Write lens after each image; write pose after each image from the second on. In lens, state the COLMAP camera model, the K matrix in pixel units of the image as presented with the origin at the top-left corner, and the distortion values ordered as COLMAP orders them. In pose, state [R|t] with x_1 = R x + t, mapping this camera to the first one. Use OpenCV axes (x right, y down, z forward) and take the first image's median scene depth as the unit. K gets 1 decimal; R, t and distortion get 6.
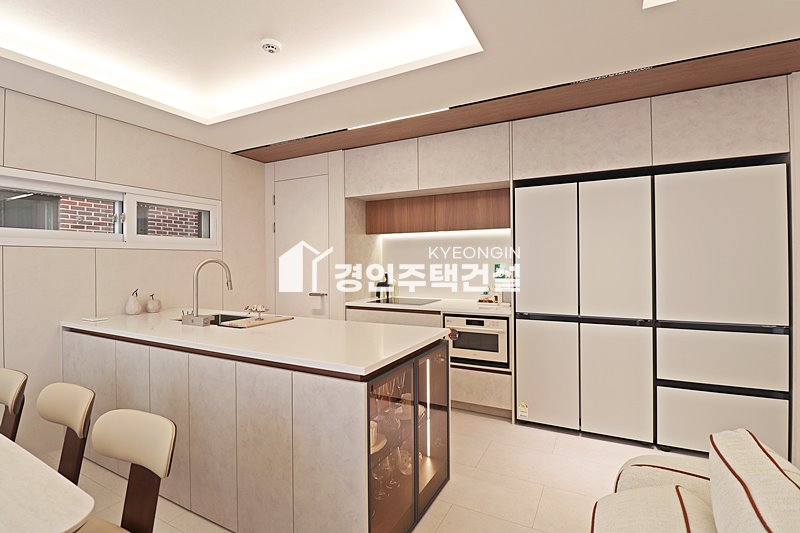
lens RADIAL K [[374.5, 0, 407.7], [0, 374.5, 259.7], [0, 0, 1]] dist [0.000415, -0.014341]
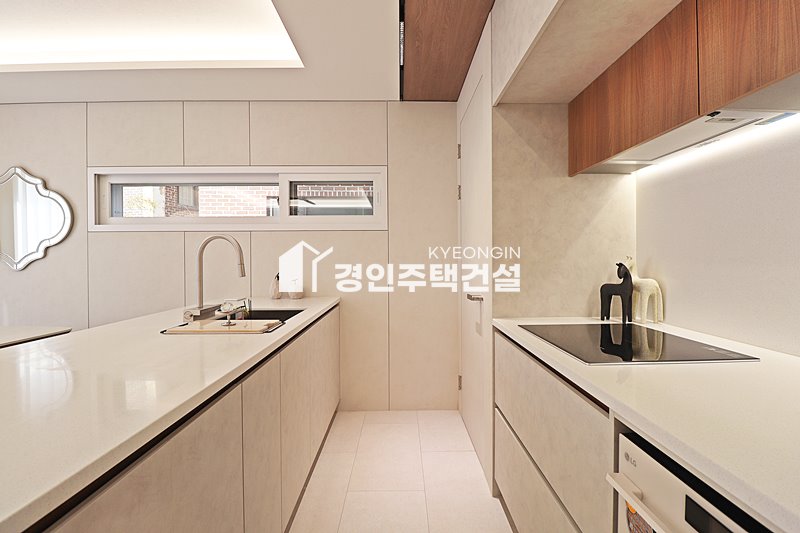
lens RADIAL K [[376.1, 0, 405.0], [0, 376.1, 262.0], [0, 0, 1]] dist [-0.000405, -0.013733]
pose [[0.470488, 0.014323, -0.882290, 0.270093], [0.006829, 0.999779, 0.019872, 0.035058], [0.882380, -0.015375, 0.470286, 0.824032]]
